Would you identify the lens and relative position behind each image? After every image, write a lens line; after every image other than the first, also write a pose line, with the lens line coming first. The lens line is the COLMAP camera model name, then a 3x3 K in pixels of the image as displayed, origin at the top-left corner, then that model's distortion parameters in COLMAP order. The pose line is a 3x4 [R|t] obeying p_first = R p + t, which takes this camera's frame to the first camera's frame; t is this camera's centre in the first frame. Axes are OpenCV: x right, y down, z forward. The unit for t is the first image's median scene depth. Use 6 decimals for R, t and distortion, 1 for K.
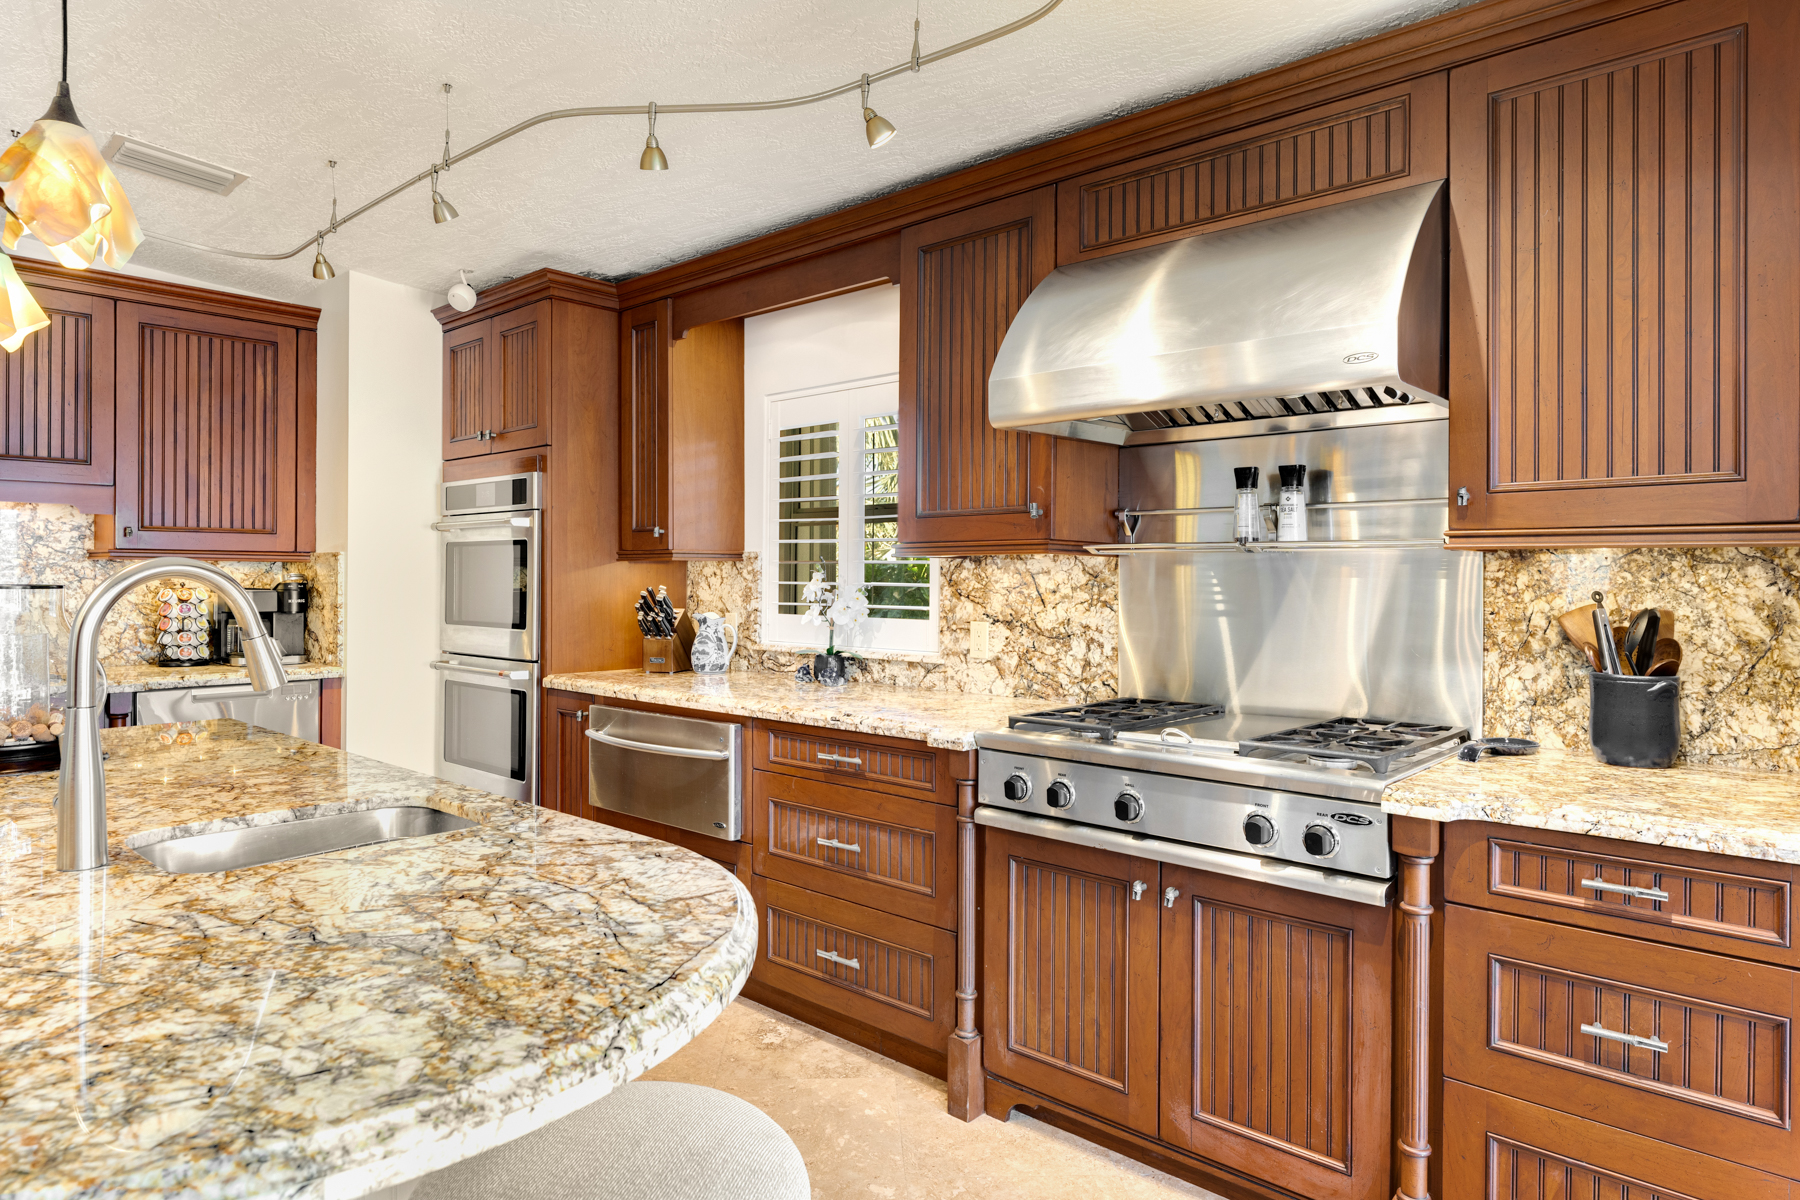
lens RADIAL K [[1086.1, 0, 883.9], [0, 1086.1, 566.8], [0, 0, 1]] dist [-0.001233, -0.001449]
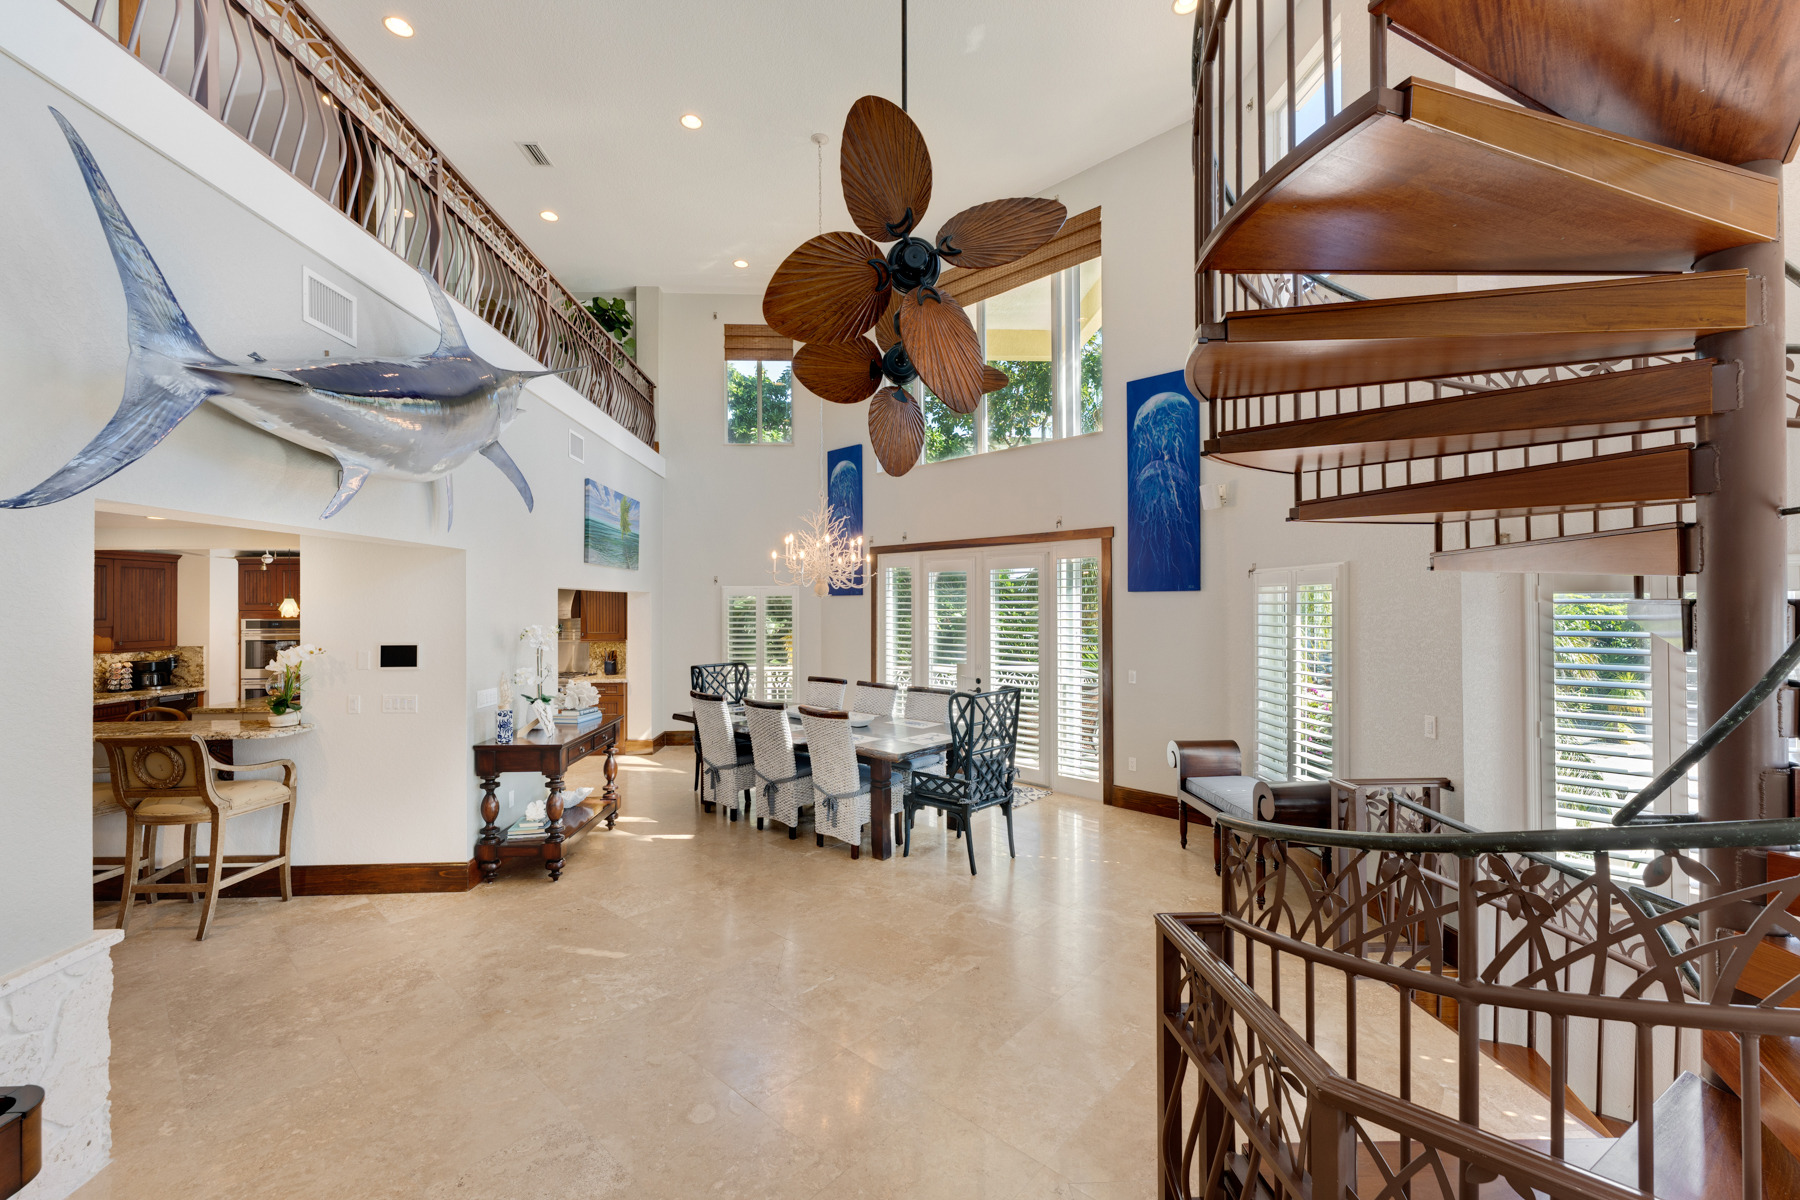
lens RADIAL K [[726.9, 0, 893.2], [0, 726.9, 598.6], [0, 0, 1]] dist [0.002033, -0.000288]
pose [[0.695891, -0.003382, 0.718139, -1.105390], [0.002877, 0.999994, 0.001922, -0.242816], [-0.718142, 0.000729, 0.695897, -2.875283]]
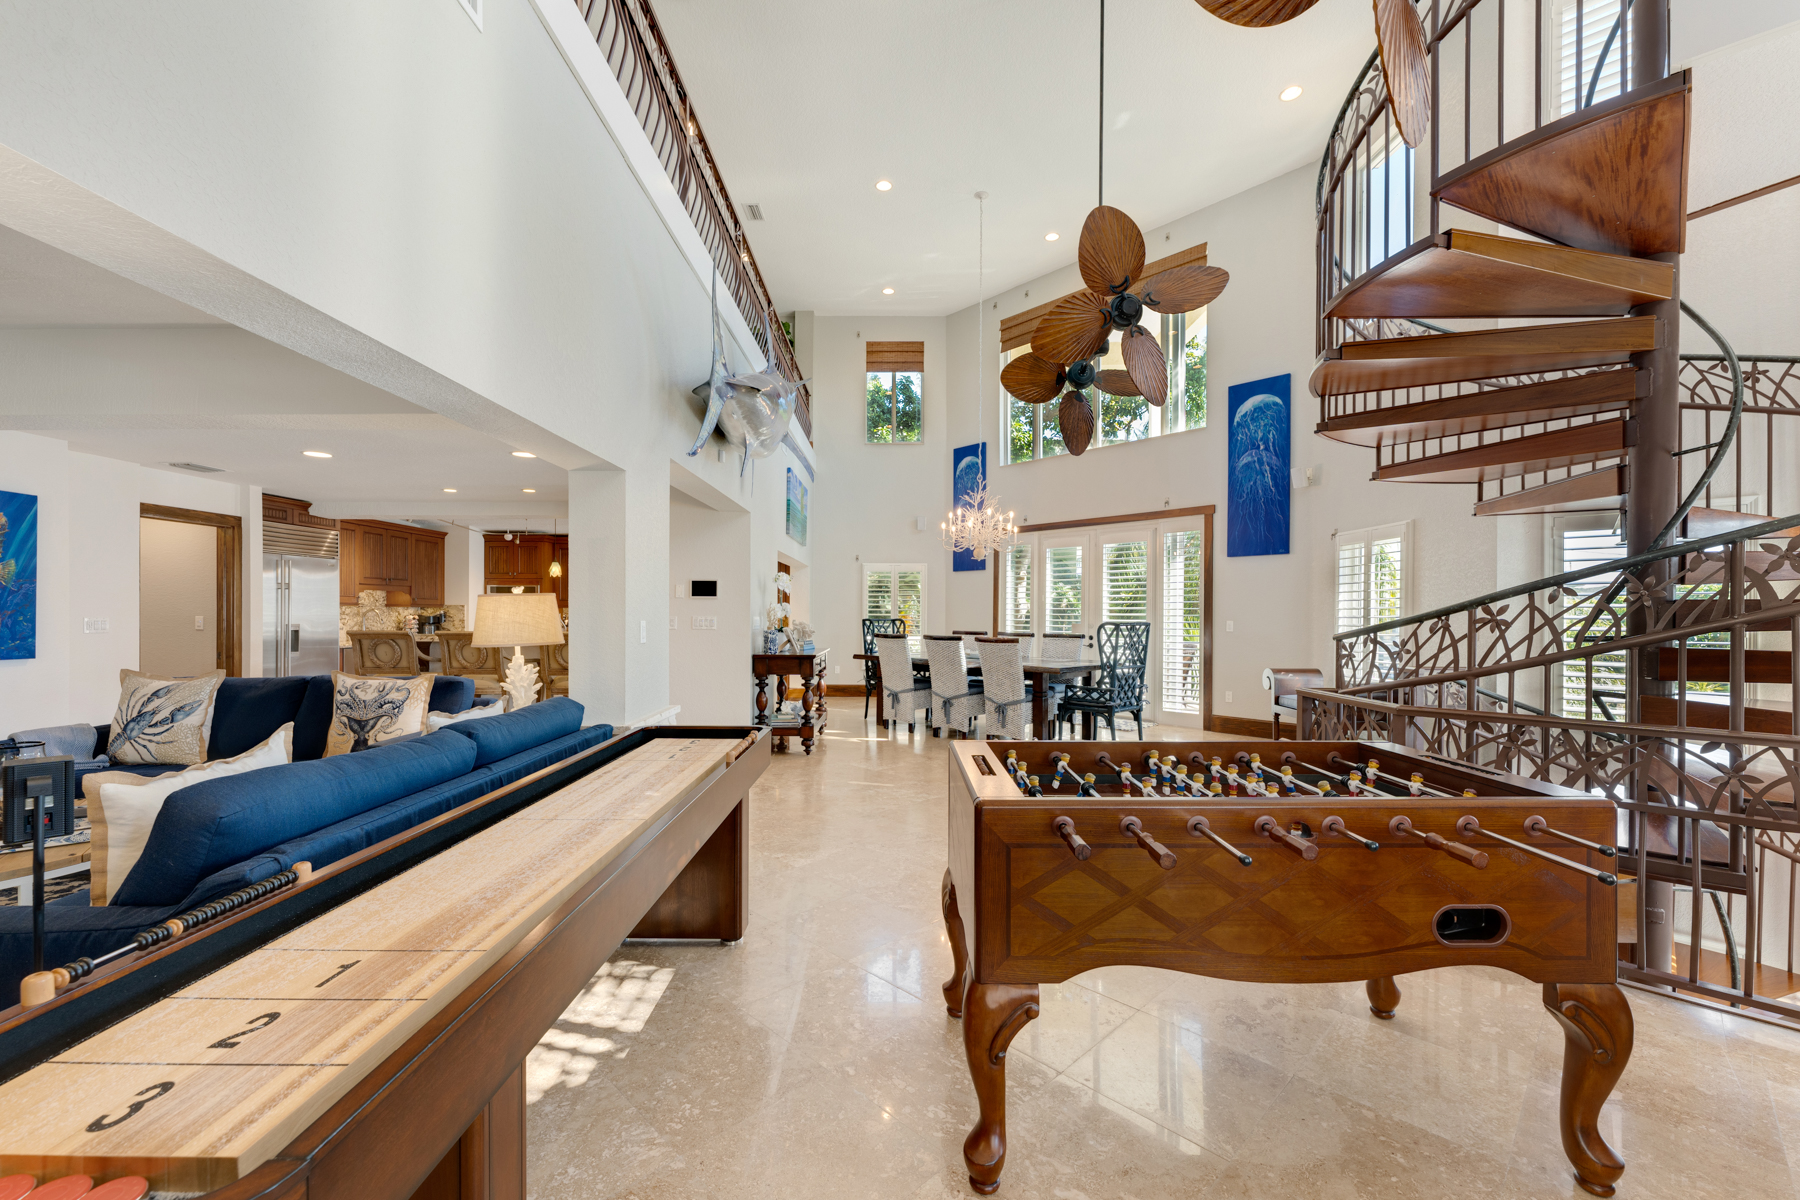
lens RADIAL K [[729.4, 0, 891.2], [0, 729.4, 616.5], [0, 0, 1]] dist [0.001282, 0.000281]
pose [[0.738181, -0.004315, 0.674589, -1.946983], [-0.005215, 0.999913, 0.012103, -0.021832], [-0.674582, -0.012452, 0.738095, -3.054195]]
